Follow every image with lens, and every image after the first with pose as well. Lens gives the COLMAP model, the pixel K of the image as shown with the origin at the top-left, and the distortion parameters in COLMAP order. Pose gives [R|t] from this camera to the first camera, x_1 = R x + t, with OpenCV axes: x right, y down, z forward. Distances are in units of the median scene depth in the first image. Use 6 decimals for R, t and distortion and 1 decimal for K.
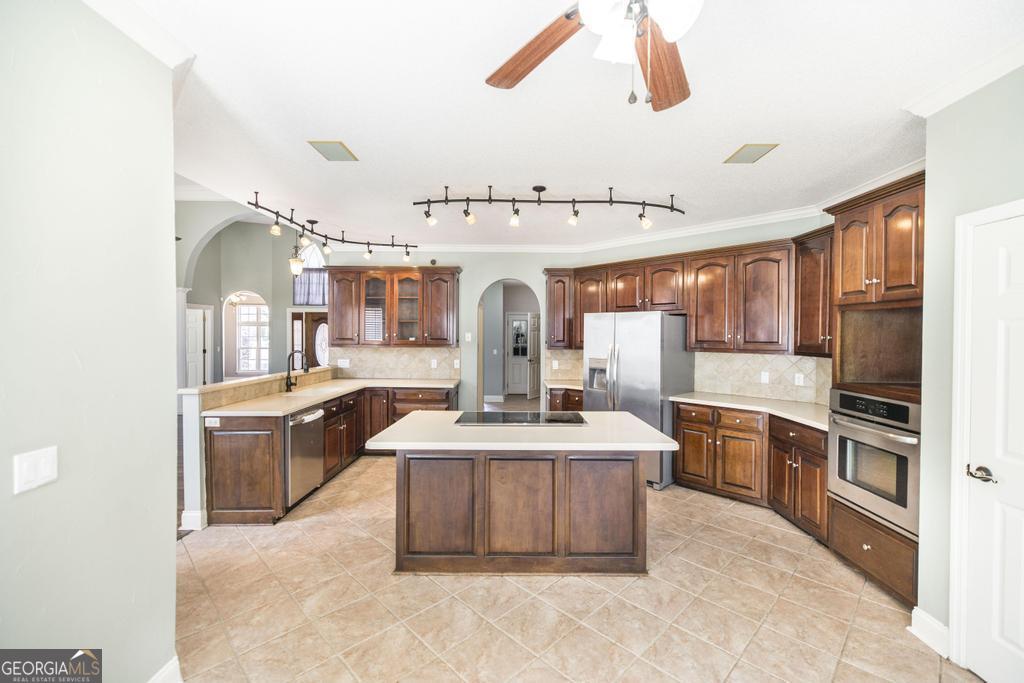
lens RADIAL K [[429.6, 0, 516.4], [0, 429.6, 336.1], [0, 0, 1]] dist [0.003868, -0.000260]
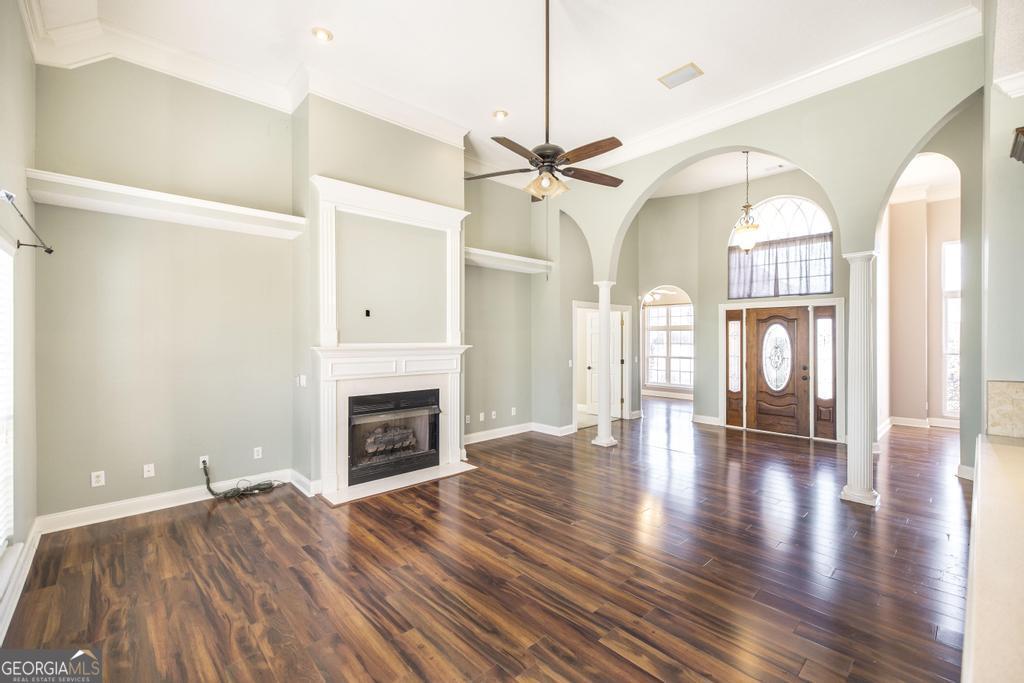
lens RADIAL K [[429.6, 0, 516.7], [0, 429.6, 339.0], [0, 0, 1]] dist [0.003868, -0.000260]
pose [[0.684963, -0.004374, -0.728564, -0.661258], [0.001053, 0.999987, -0.005014, -0.011773], [0.728577, 0.002667, 0.684959, 0.724323]]
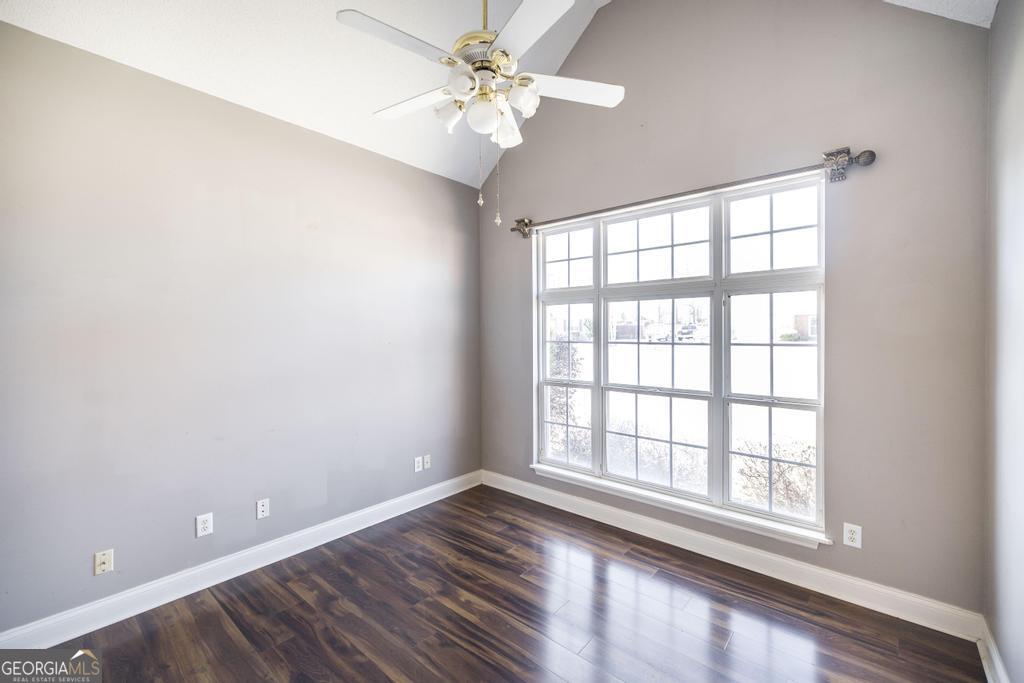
lens RADIAL K [[429.6, 0, 514.6], [0, 429.6, 333.3], [0, 0, 1]] dist [0.003868, -0.000260]
pose [[0.763815, -0.007589, -0.645391, -1.624213], [0.004602, 0.999969, -0.006312, -0.008590], [0.645419, 0.001852, 0.763827, 2.646592]]
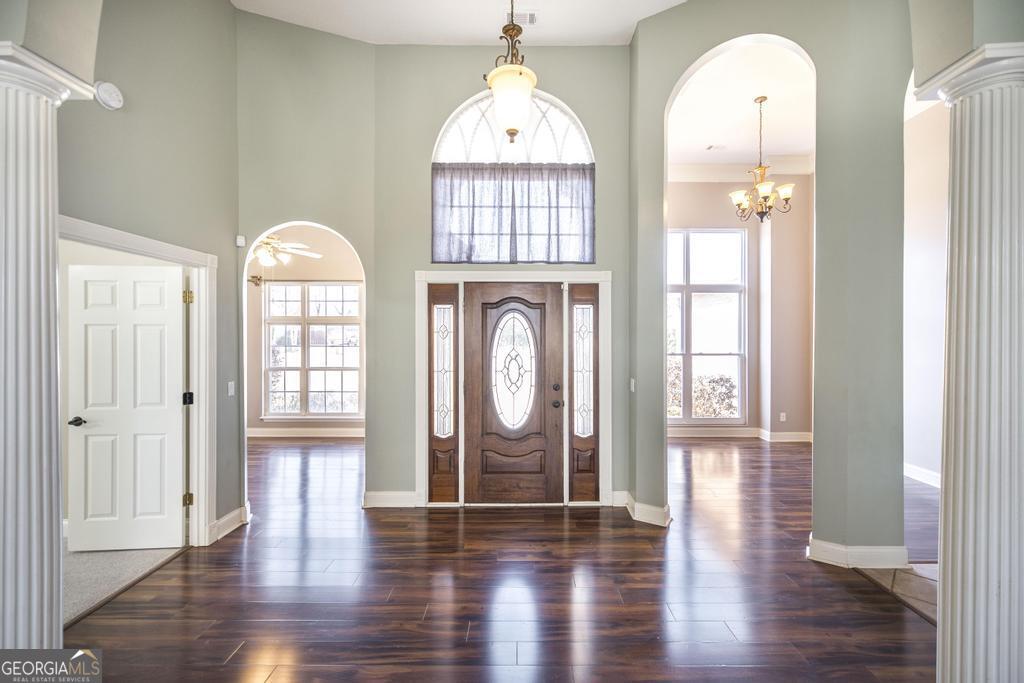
lens RADIAL K [[429.6, 0, 519.0], [0, 429.6, 335.7], [0, 0, 1]] dist [0.003868, -0.000260]
pose [[0.999973, -0.006993, 0.002289, -1.210739], [0.007006, 0.999958, -0.005955, -0.019857], [-0.002247, 0.005971, 0.999980, 1.716344]]
